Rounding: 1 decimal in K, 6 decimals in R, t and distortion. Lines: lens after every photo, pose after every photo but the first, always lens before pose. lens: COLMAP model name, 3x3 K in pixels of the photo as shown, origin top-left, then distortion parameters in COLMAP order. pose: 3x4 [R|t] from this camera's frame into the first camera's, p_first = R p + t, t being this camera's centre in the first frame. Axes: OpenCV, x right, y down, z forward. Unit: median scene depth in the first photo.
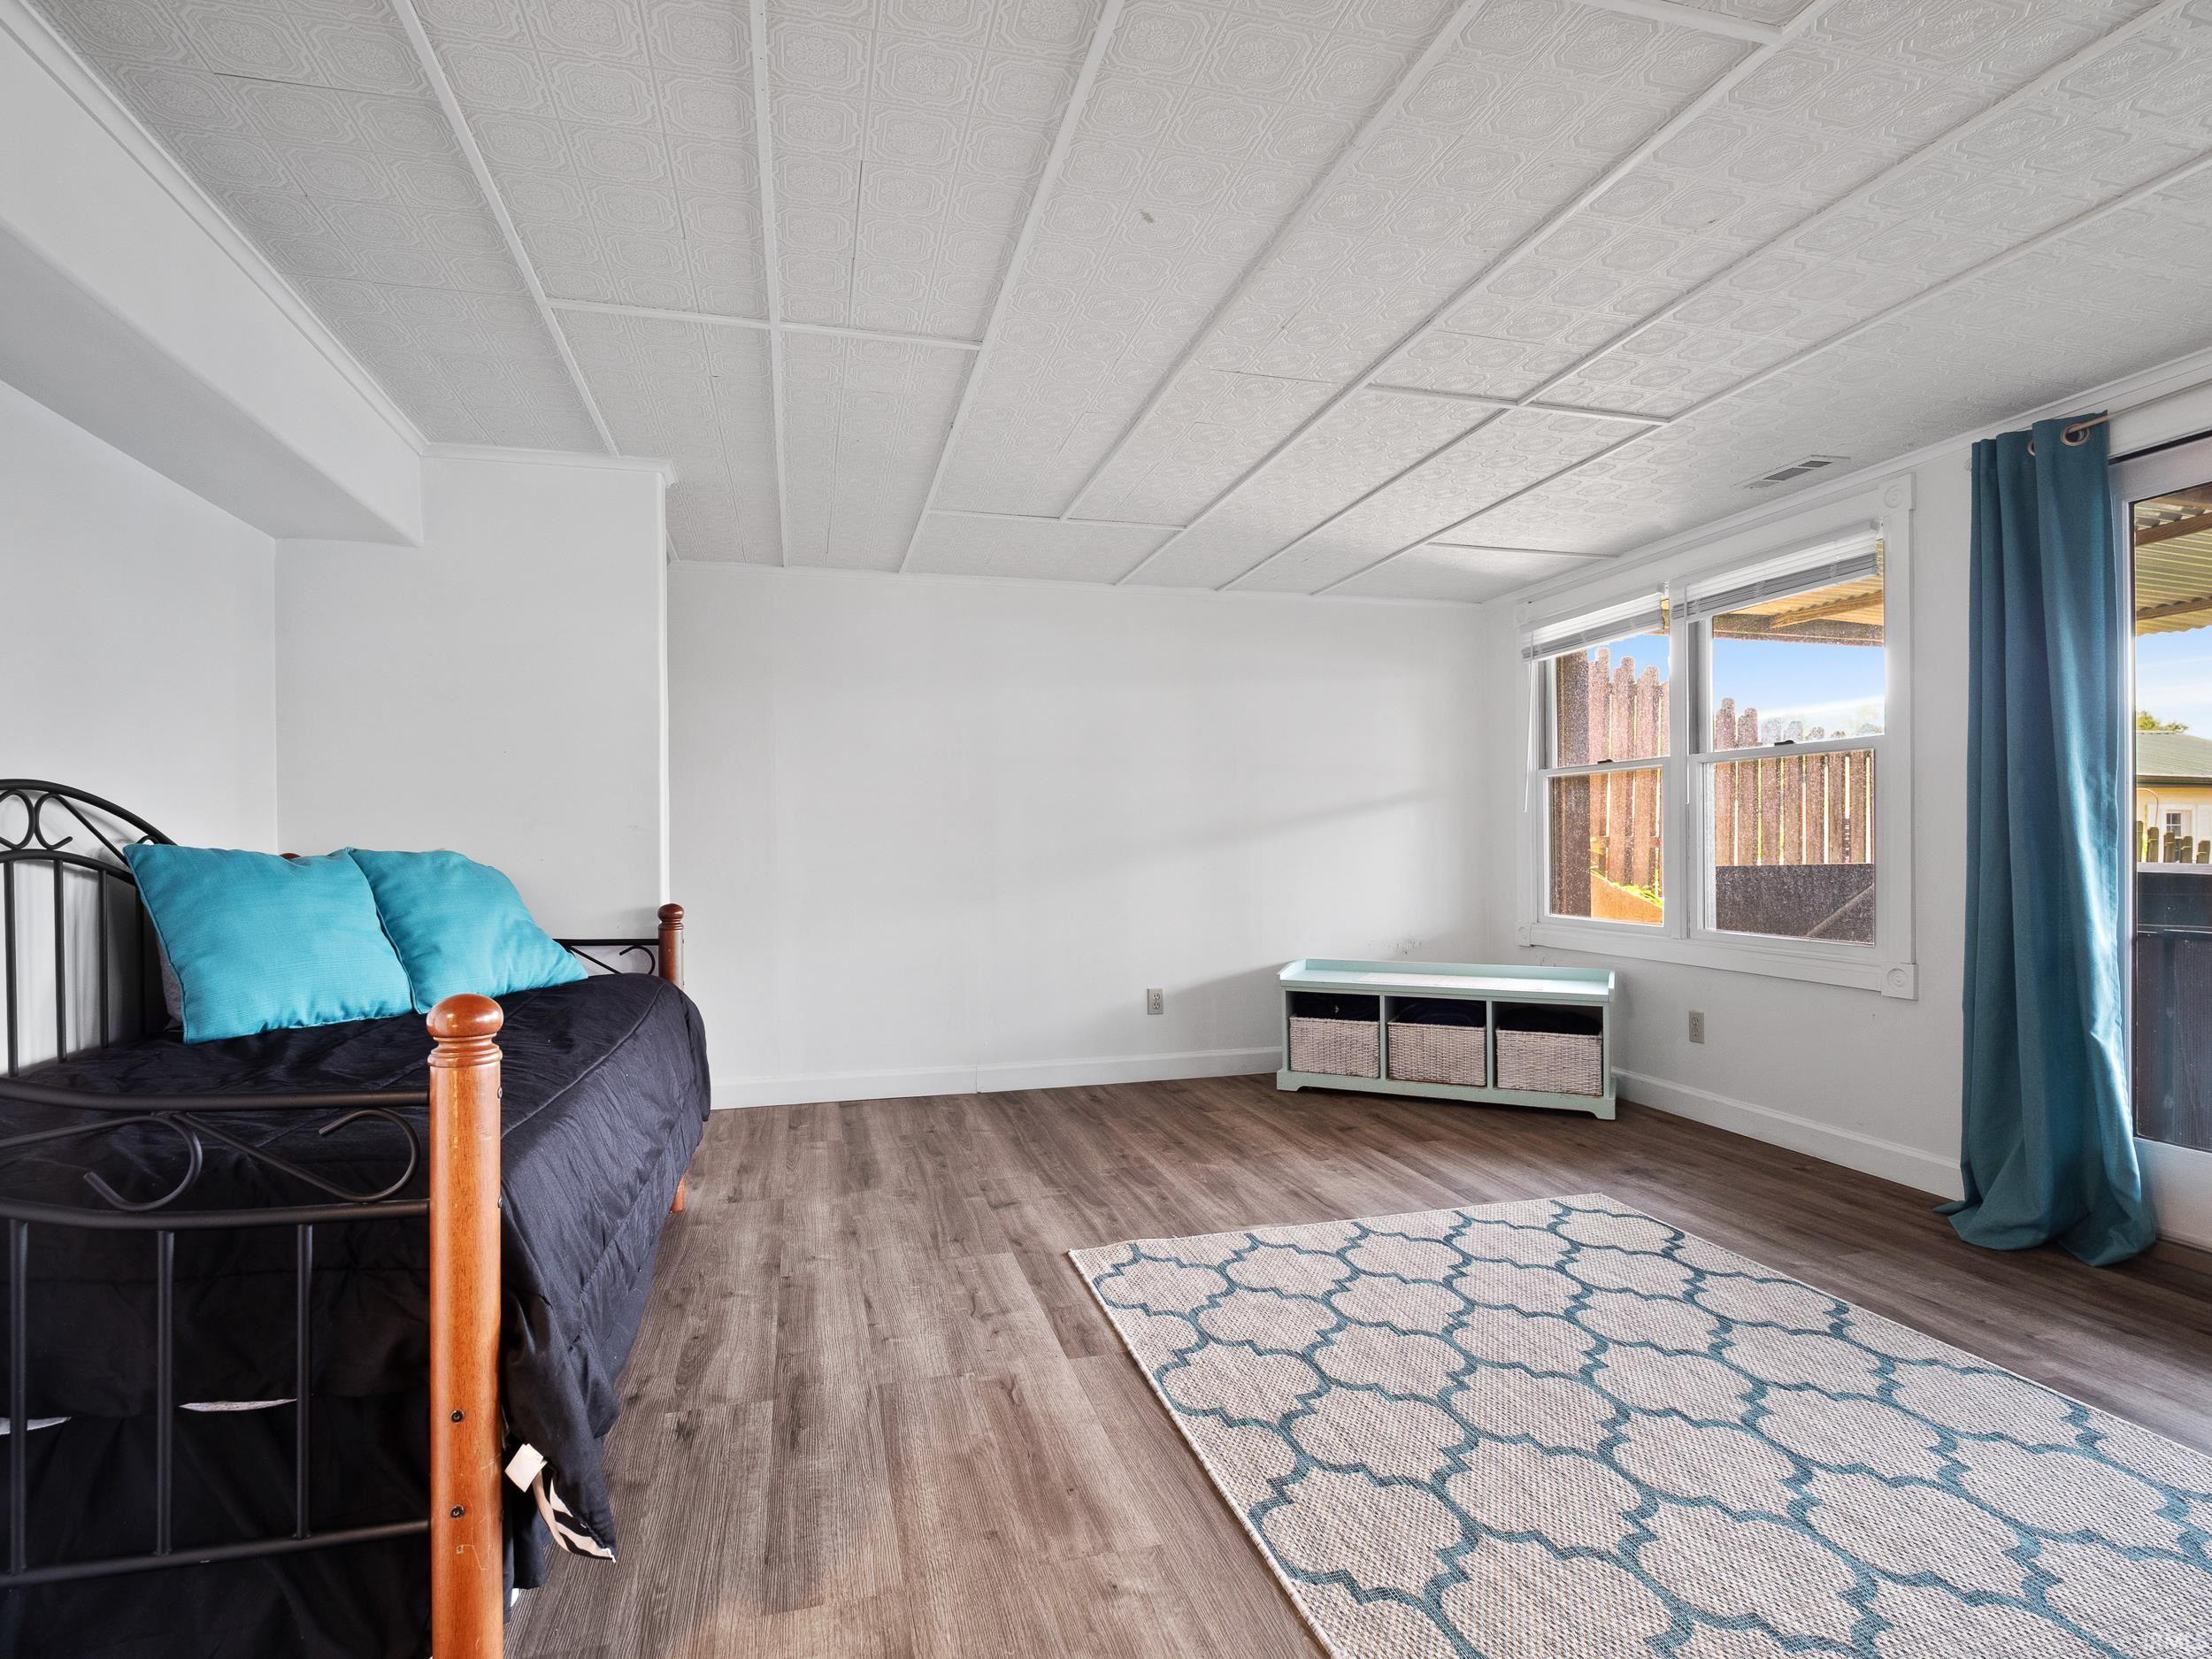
lens RADIAL K [[1100.4, 0, 1097.7], [0, 1100.4, 848.7], [0, 0, 1]] dist [-0.018754, -0.000865]
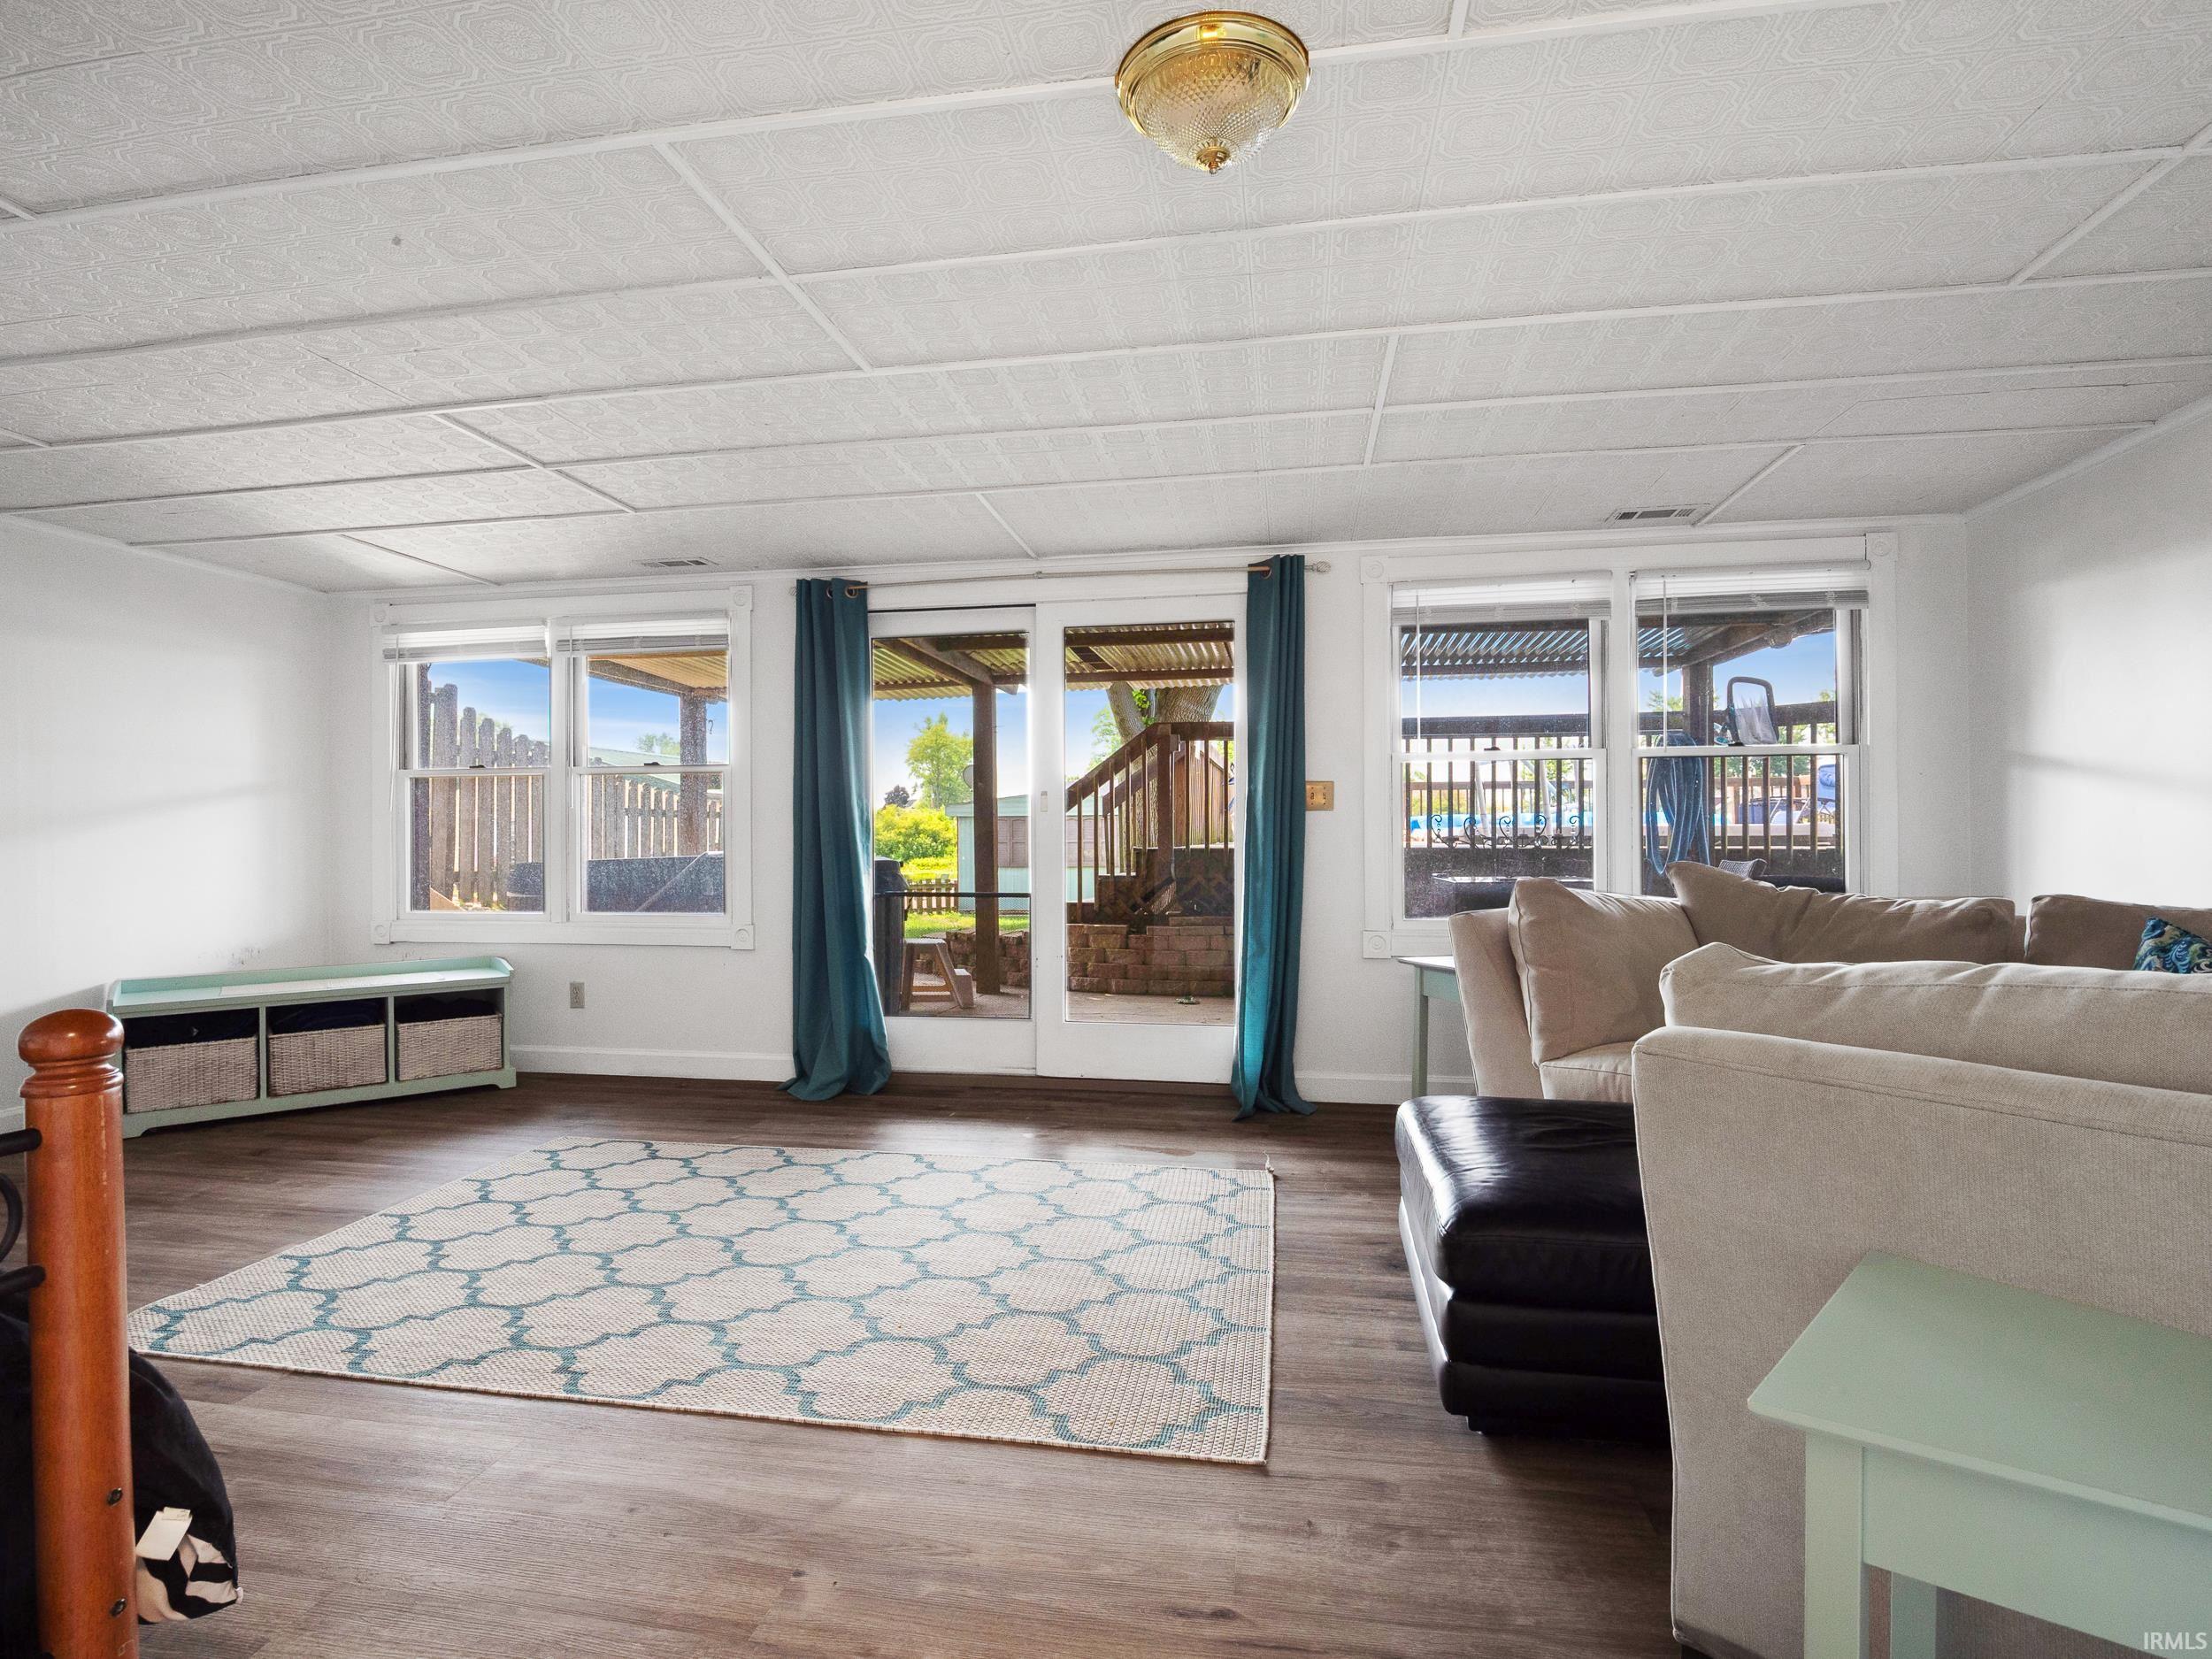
lens RADIAL K [[1100.4, 0, 1107.8], [0, 1100.4, 831.9], [0, 0, 1]] dist [-0.018754, -0.000865]
pose [[0.407641, 0.009861, 0.913089, -0.443793], [0.005556, 0.999896, -0.013279, 0.005014], [-0.913125, 0.010486, 0.407544, -0.027610]]
